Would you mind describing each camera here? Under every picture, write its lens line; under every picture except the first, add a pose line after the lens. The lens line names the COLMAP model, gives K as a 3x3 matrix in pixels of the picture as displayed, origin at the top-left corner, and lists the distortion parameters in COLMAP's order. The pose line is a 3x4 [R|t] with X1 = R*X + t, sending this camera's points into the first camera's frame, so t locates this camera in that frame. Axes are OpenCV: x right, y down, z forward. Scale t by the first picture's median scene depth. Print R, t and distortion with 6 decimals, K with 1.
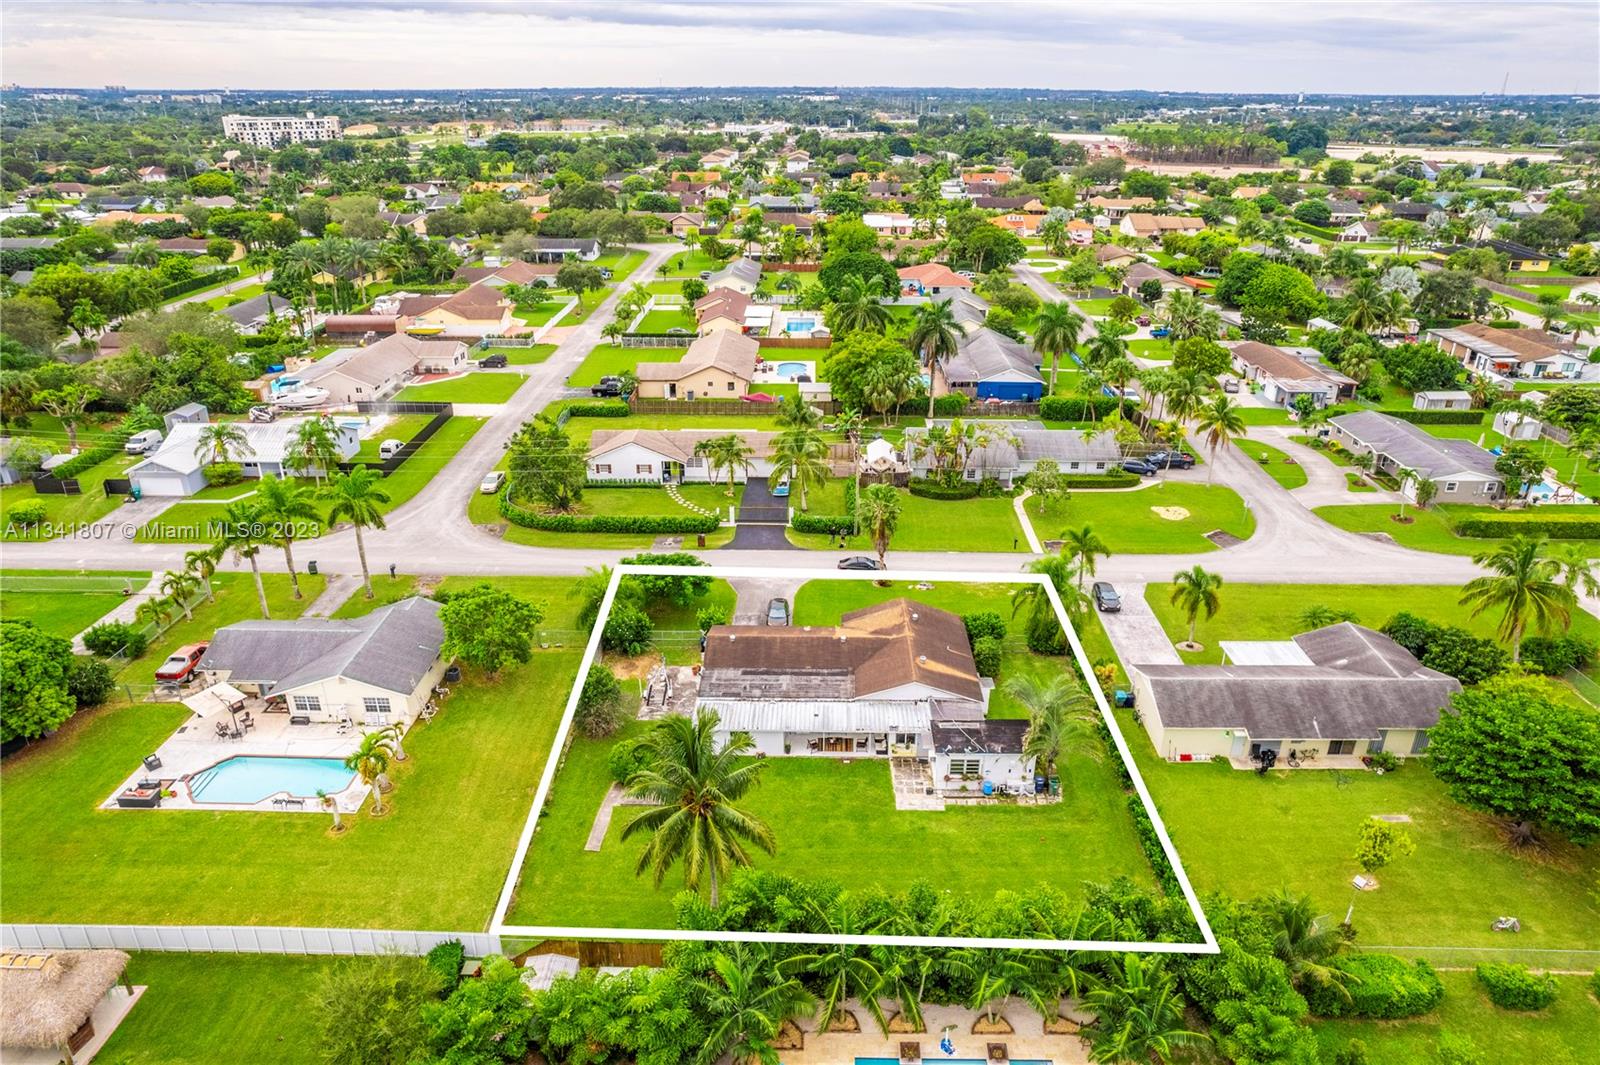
lens RADIAL K [[1016.8, 0, 808.7], [0, 1016.8, 530.0], [0, 0, 1]] dist [-0.084699, 0.076511]
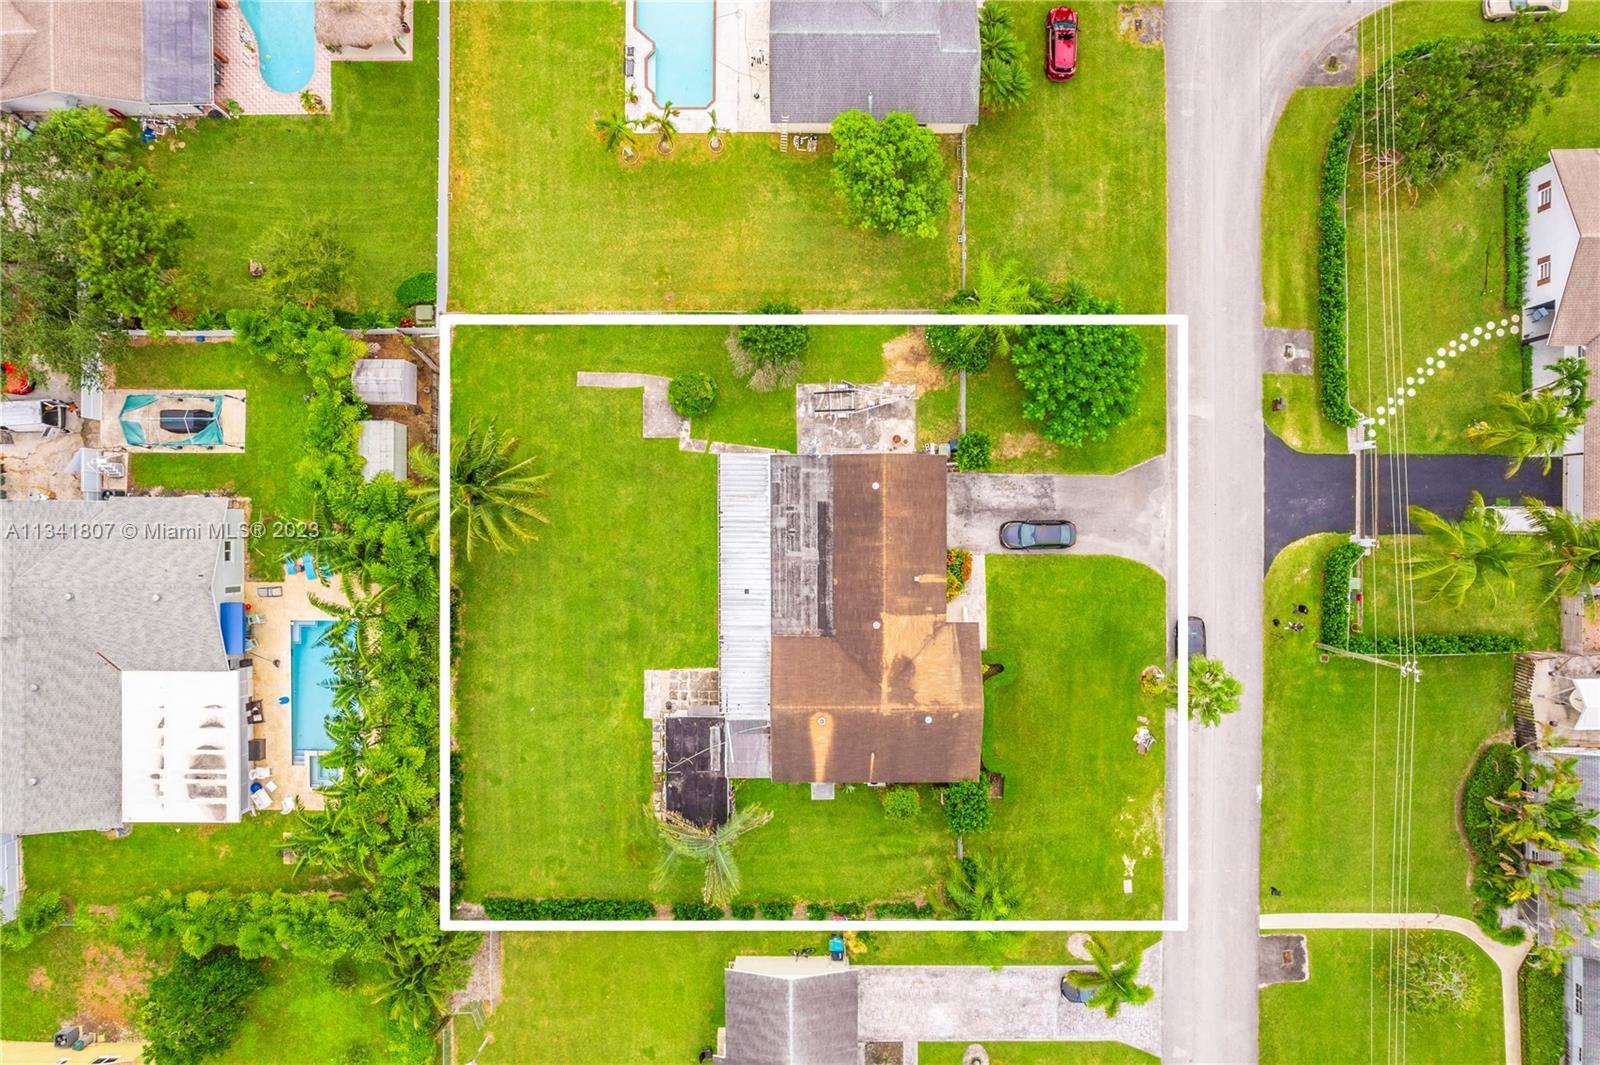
lens RADIAL K [[1016.8, 0, 808.7], [0, 1016.8, 530.0], [0, 0, 1]] dist [-0.084699, 0.076511]
pose [[0.015549, 0.999879, -0.000909, -0.027212], [-0.401175, 0.007071, 0.915974, -0.399761], [0.915869, -0.013878, 0.401236, 0.420170]]
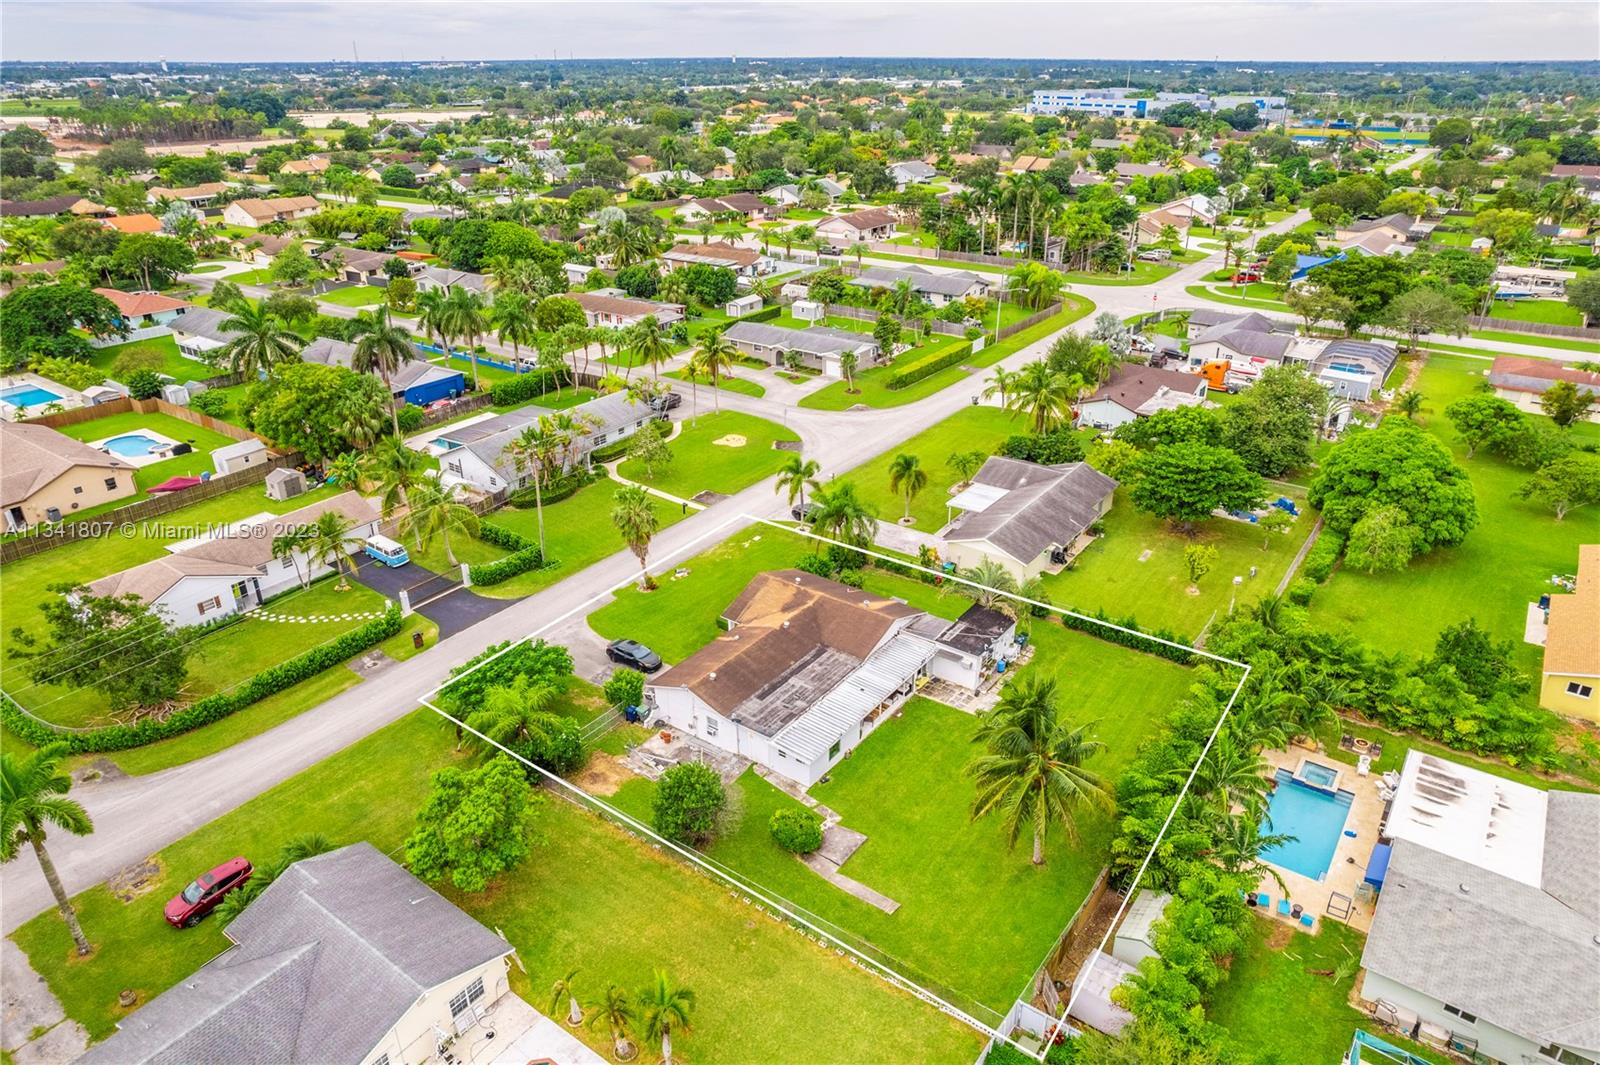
lens RADIAL K [[1016.8, 0, 808.7], [0, 1016.8, 530.0], [0, 0, 1]] dist [-0.084699, 0.076511]
pose [[0.573183, -0.353266, 0.739368, -0.426359], [0.333136, 0.924827, 0.183618, -0.098716], [-0.748653, 0.141064, 0.647780, 0.226086]]
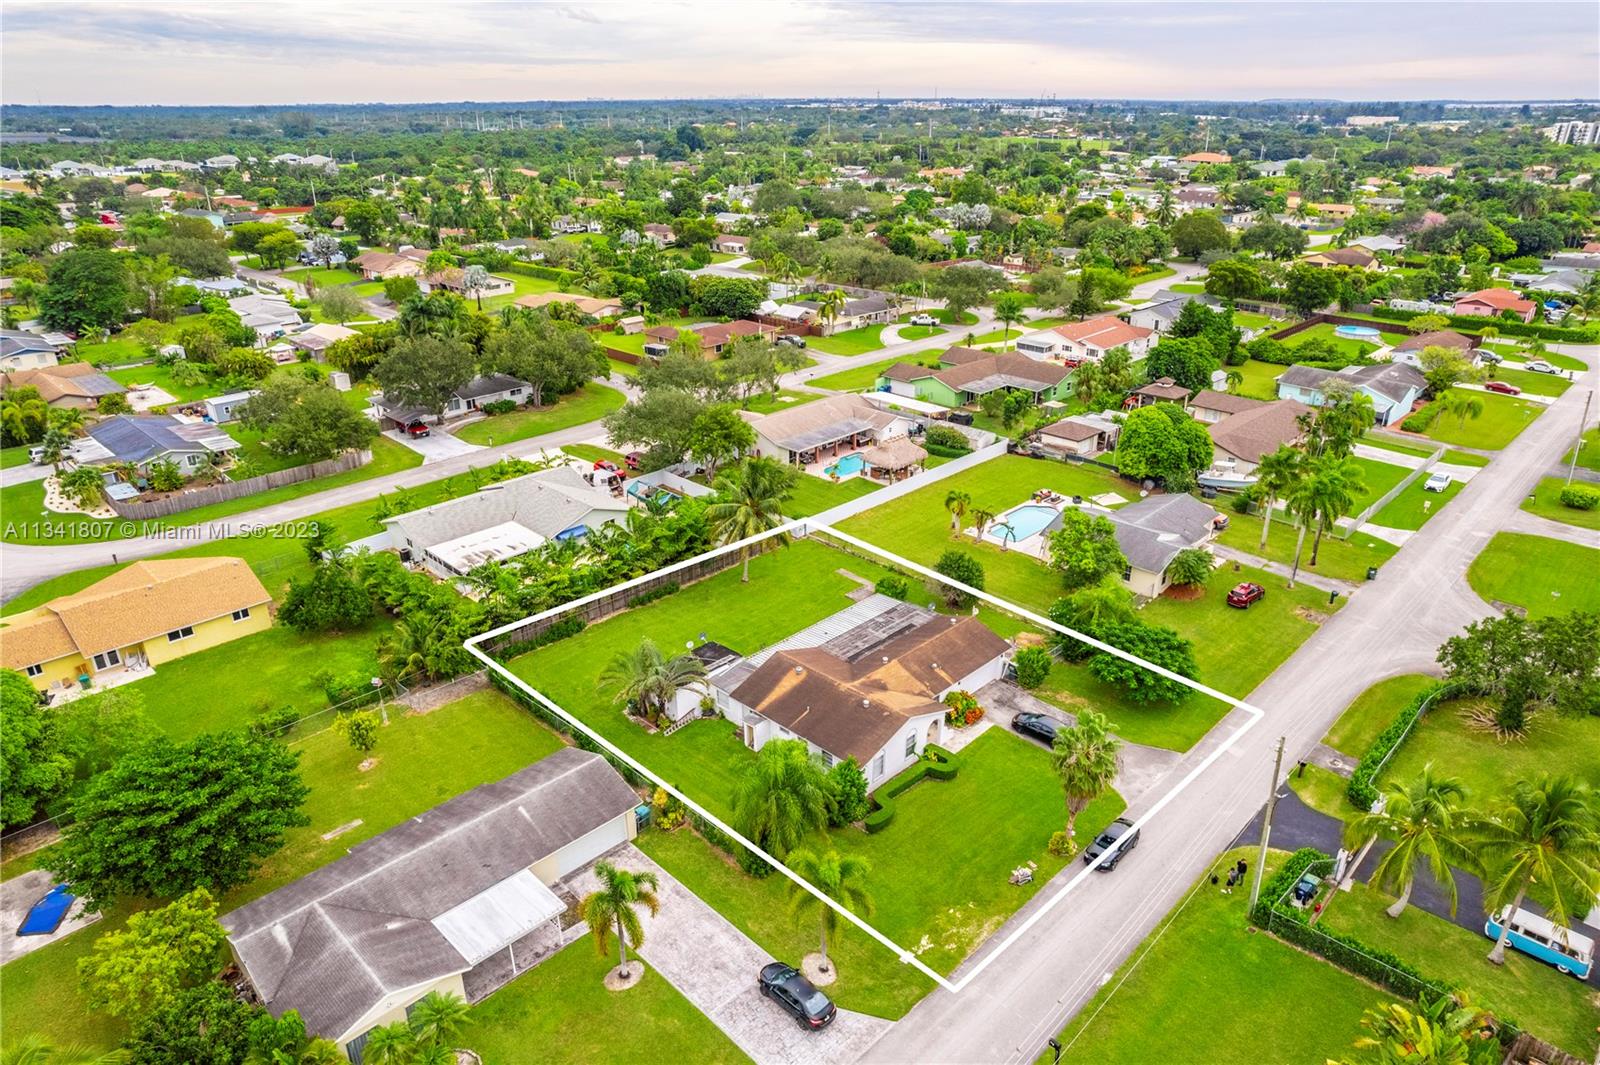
lens RADIAL K [[1016.8, 0, 808.7], [0, 1016.8, 530.0], [0, 0, 1]] dist [-0.084699, 0.076511]
pose [[-0.689587, 0.284604, -0.665936, 0.460318], [-0.291122, 0.733035, 0.614742, -0.377474], [0.663112, 0.617786, -0.422638, 0.849585]]
